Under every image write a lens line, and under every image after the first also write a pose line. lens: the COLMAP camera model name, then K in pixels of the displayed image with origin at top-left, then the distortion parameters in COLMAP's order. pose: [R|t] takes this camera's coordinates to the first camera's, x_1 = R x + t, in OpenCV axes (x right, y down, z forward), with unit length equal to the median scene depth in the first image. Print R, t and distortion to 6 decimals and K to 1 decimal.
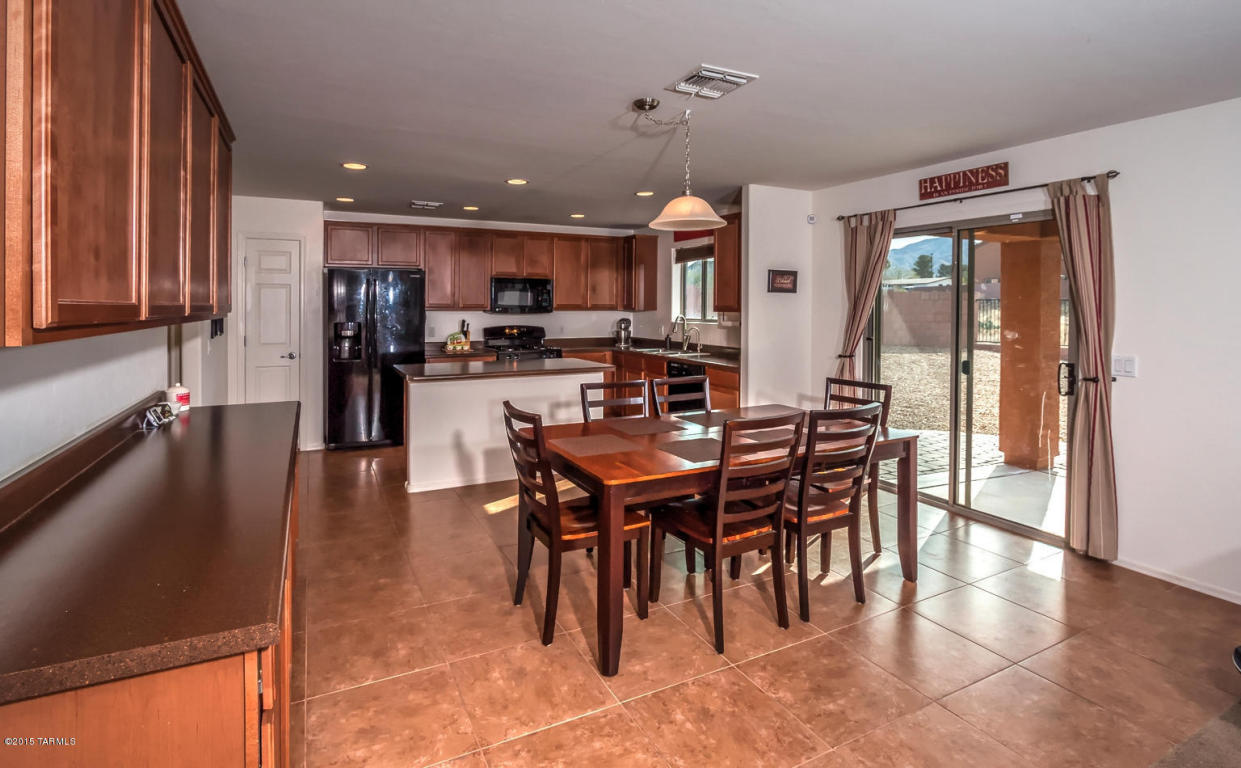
lens RADIAL K [[599.5, 0, 597.4], [0, 599.5, 321.0], [0, 0, 1]] dist [-0.005423, -0.000183]
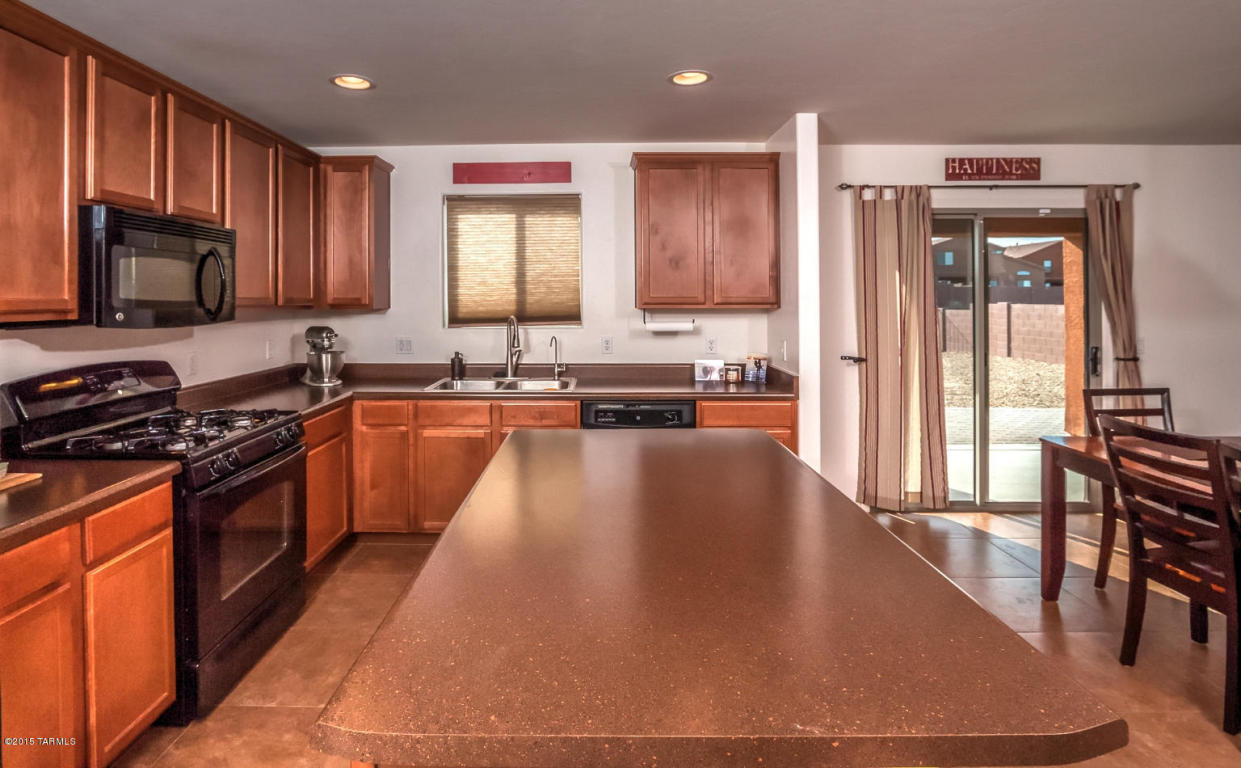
lens RADIAL K [[616.0, 0, 599.4], [0, 616.0, 295.8], [0, 0, 1]] dist [-0.006719, -0.000423]
pose [[0.442467, -0.005514, 0.896768, -0.333322], [0.028520, 0.999562, -0.007926, -0.020984], [-0.896331, 0.029082, 0.442430, 0.661226]]
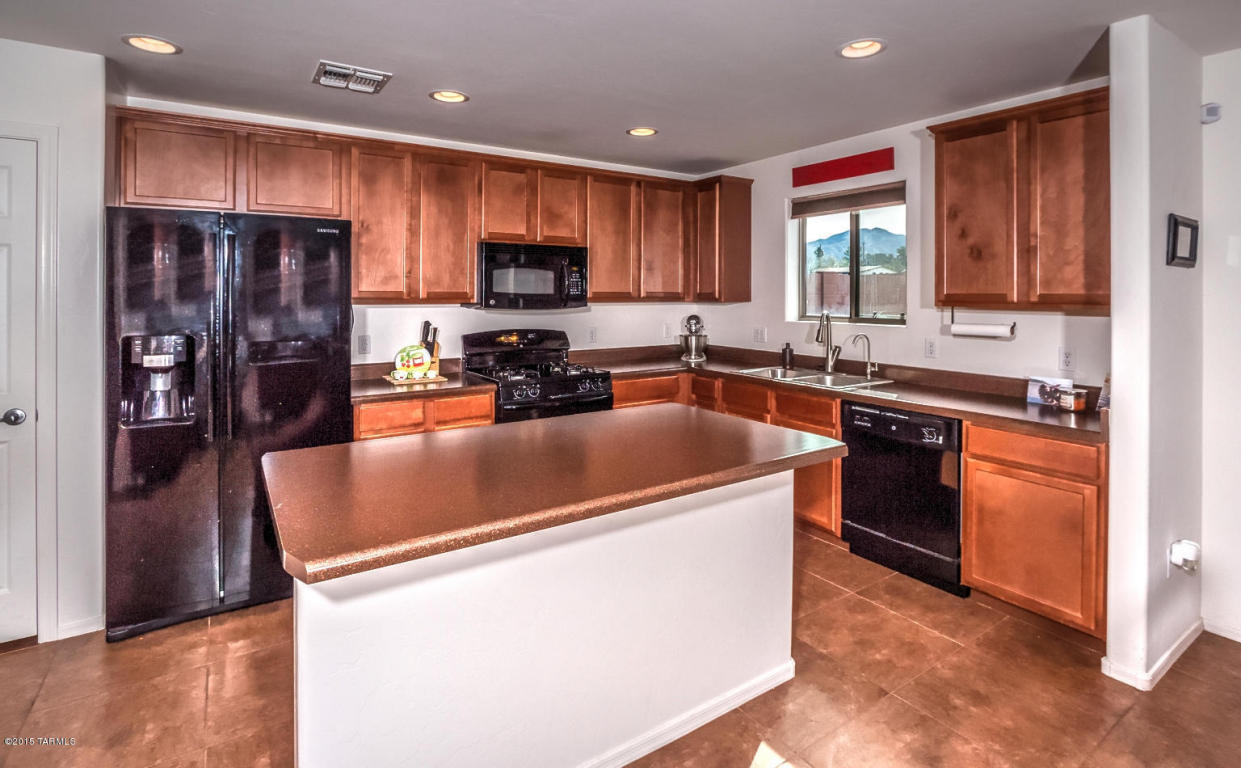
lens RADIAL K [[616.0, 0, 623.1], [0, 616.0, 304.5], [0, 0, 1]] dist [-0.006719, -0.000423]
pose [[0.990162, -0.002727, 0.139902, -0.129308], [0.003523, 0.999979, -0.005443, -0.013351], [-0.139884, 0.005882, 0.990150, 0.440202]]
